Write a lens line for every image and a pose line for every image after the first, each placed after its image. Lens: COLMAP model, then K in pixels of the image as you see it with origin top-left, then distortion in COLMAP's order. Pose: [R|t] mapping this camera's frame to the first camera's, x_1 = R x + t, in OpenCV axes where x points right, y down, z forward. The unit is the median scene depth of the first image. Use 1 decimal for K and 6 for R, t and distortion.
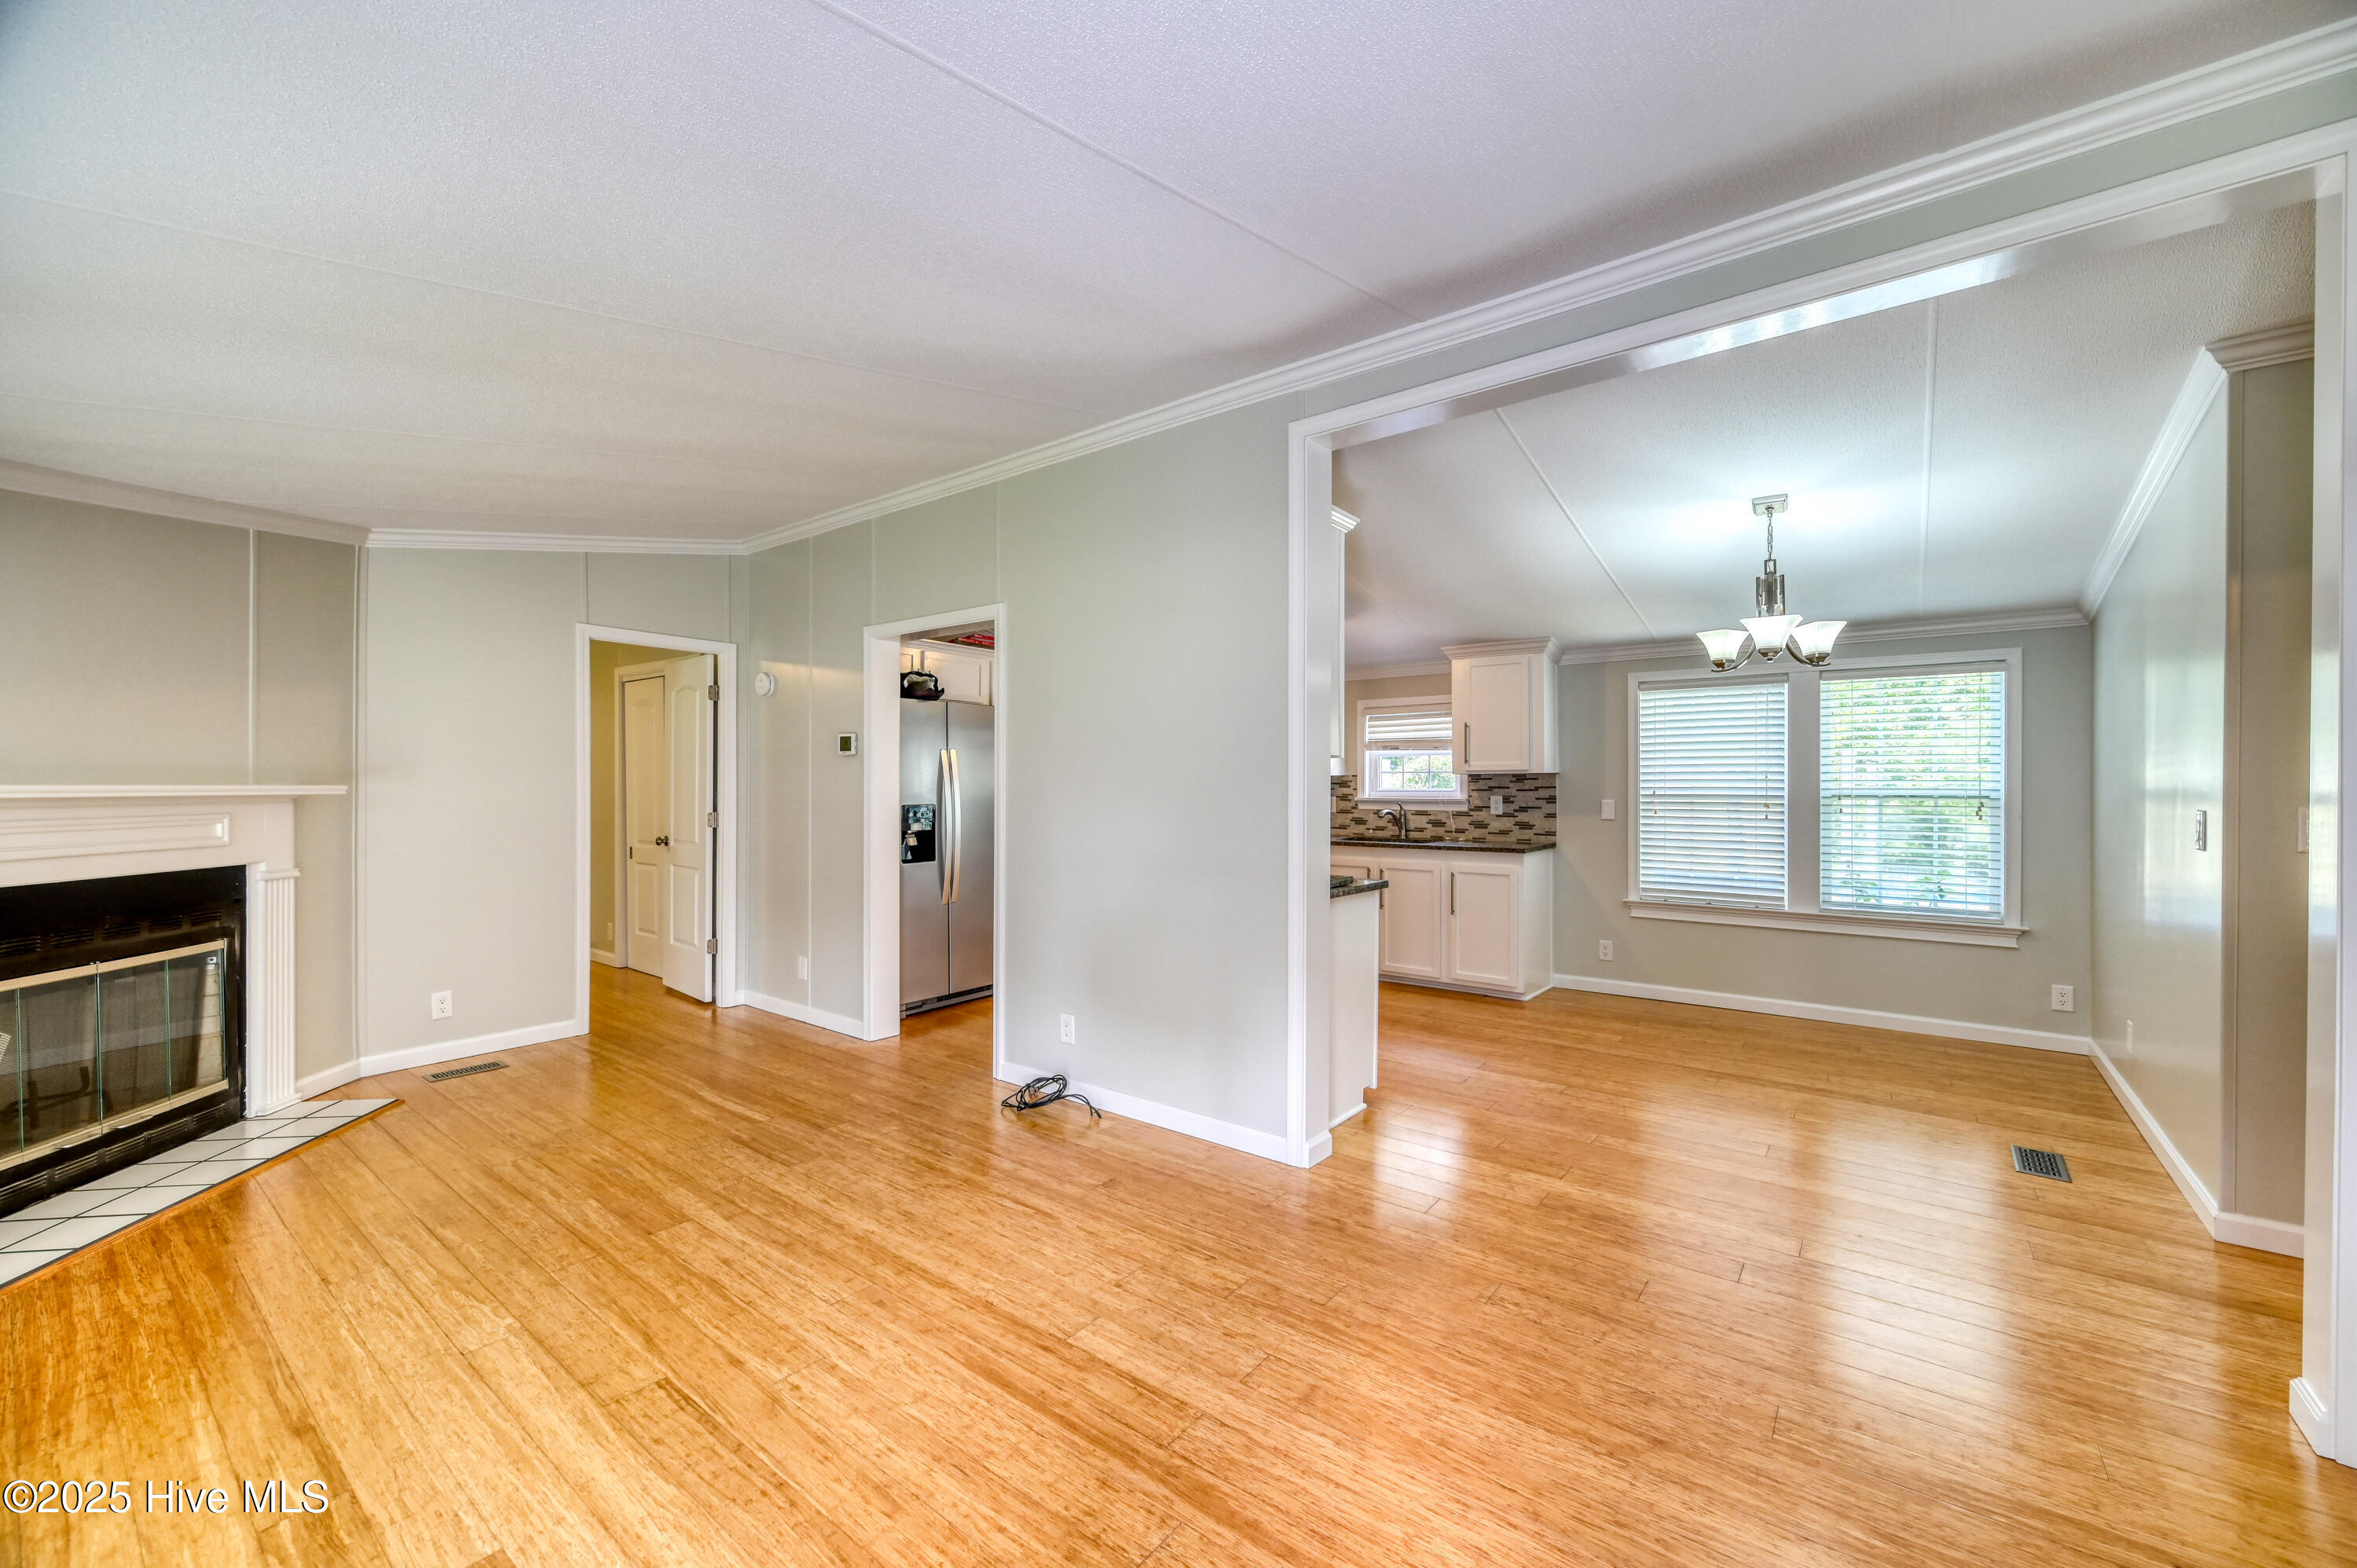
lens RADIAL K [[937.4, 0, 1177.1], [0, 937.4, 785.9], [0, 0, 1]] dist [0.000121, 0.000322]
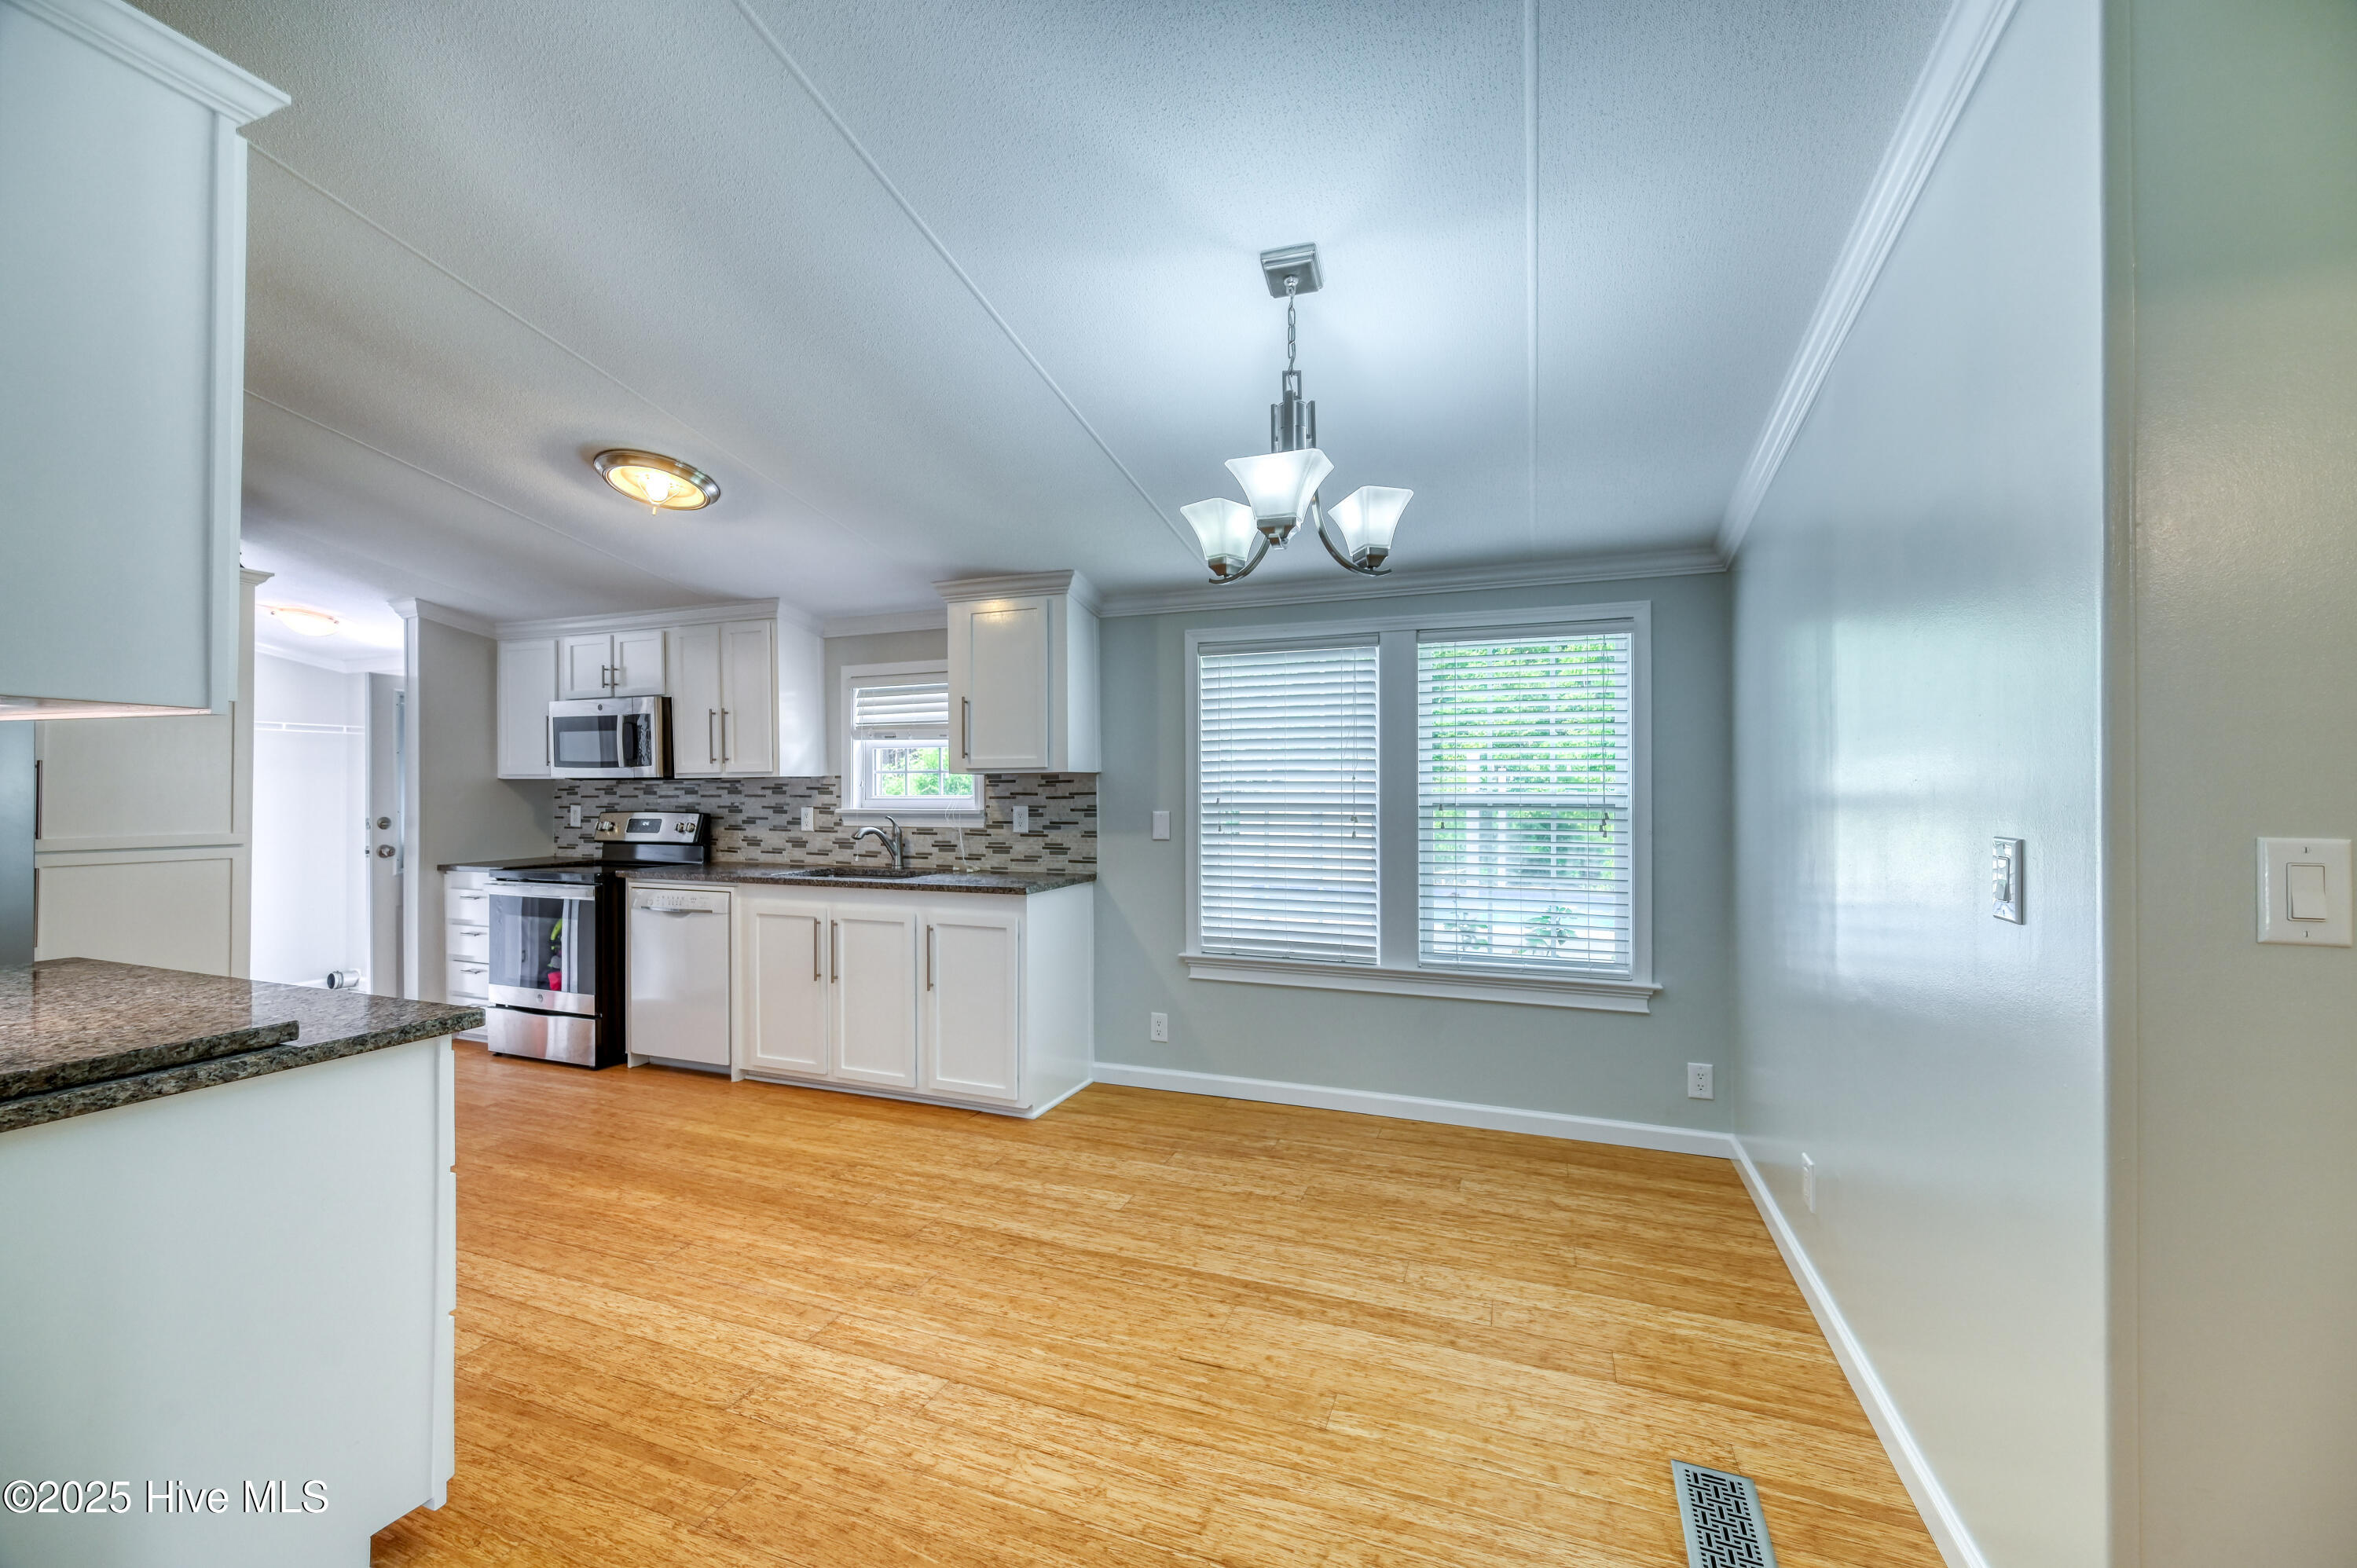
lens RADIAL K [[937.4, 0, 1185.4], [0, 937.4, 783.5], [0, 0, 1]] dist [0.000121, 0.000322]
pose [[0.954936, 0.002298, 0.296802, 0.375244], [0.000717, 0.999949, -0.010050, 0.001793], [-0.296810, 0.009809, 0.954886, 0.456862]]
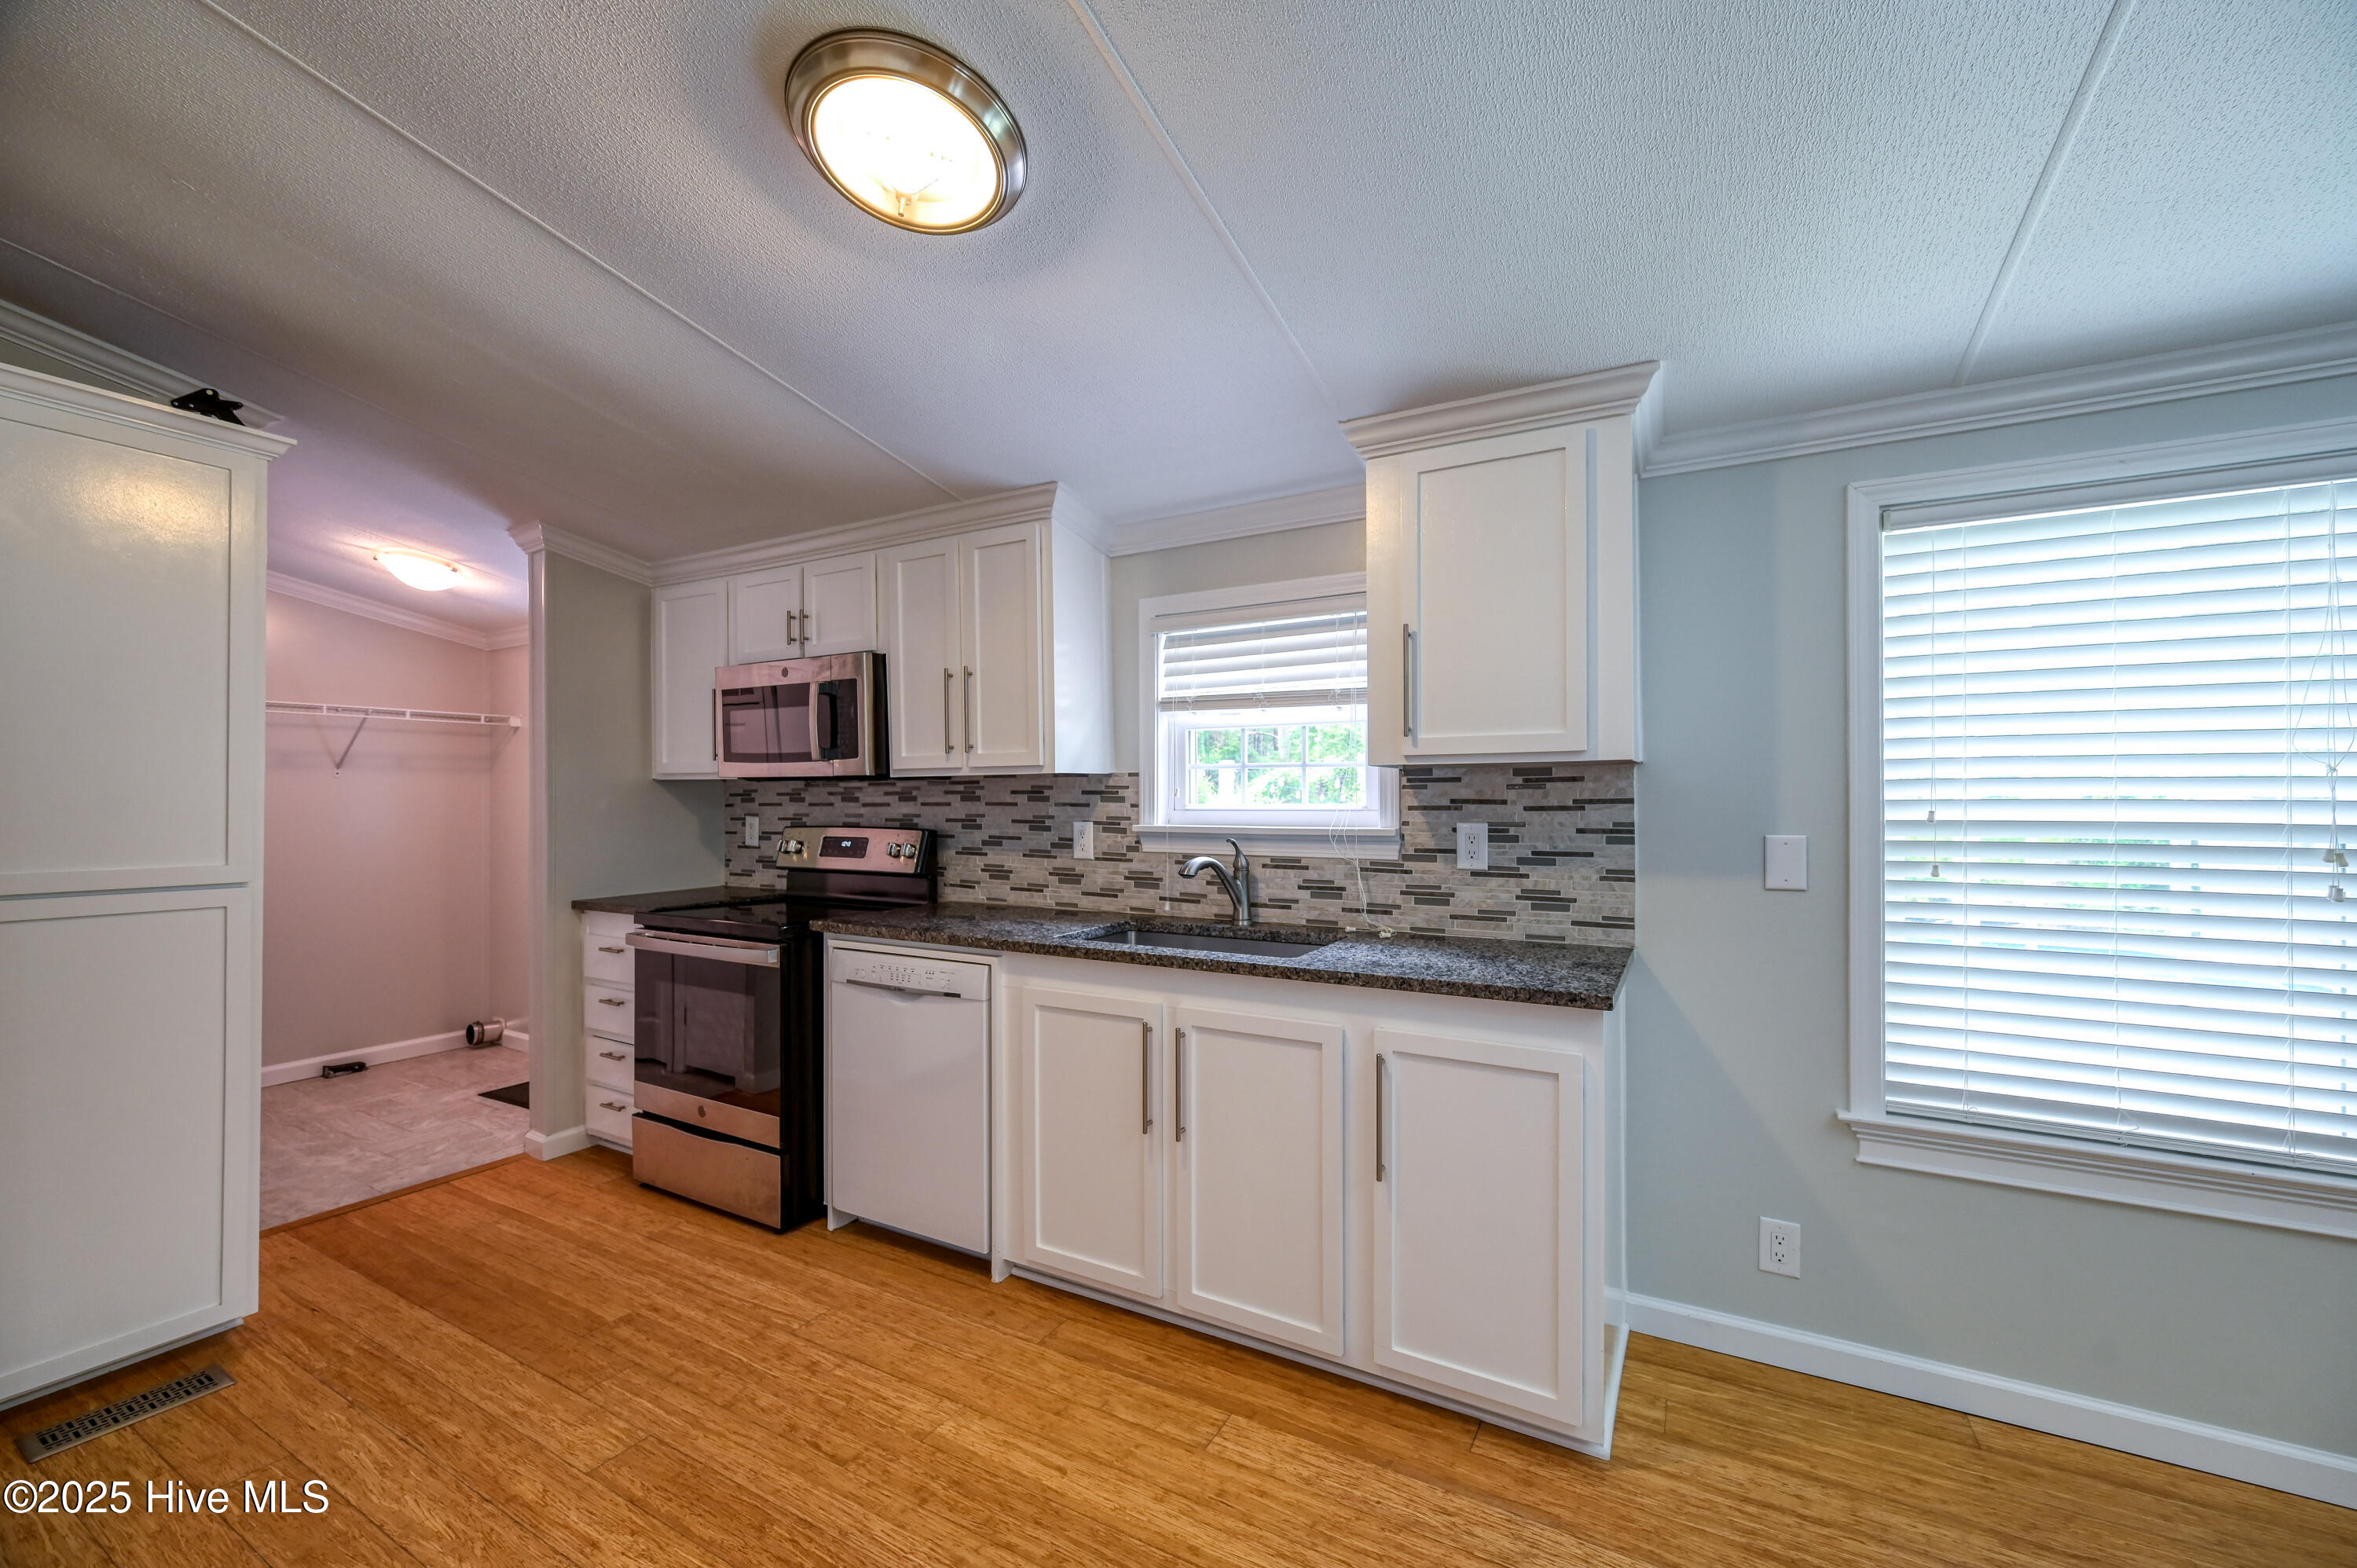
lens RADIAL K [[937.4, 0, 1185.2], [0, 937.4, 794.9], [0, 0, 1]] dist [0.000121, 0.000322]
pose [[0.987676, 0.002528, 0.156494, 0.239093], [-0.001448, 0.999974, -0.007015, 0.002880], [-0.156508, 0.006701, 0.987654, 0.941109]]
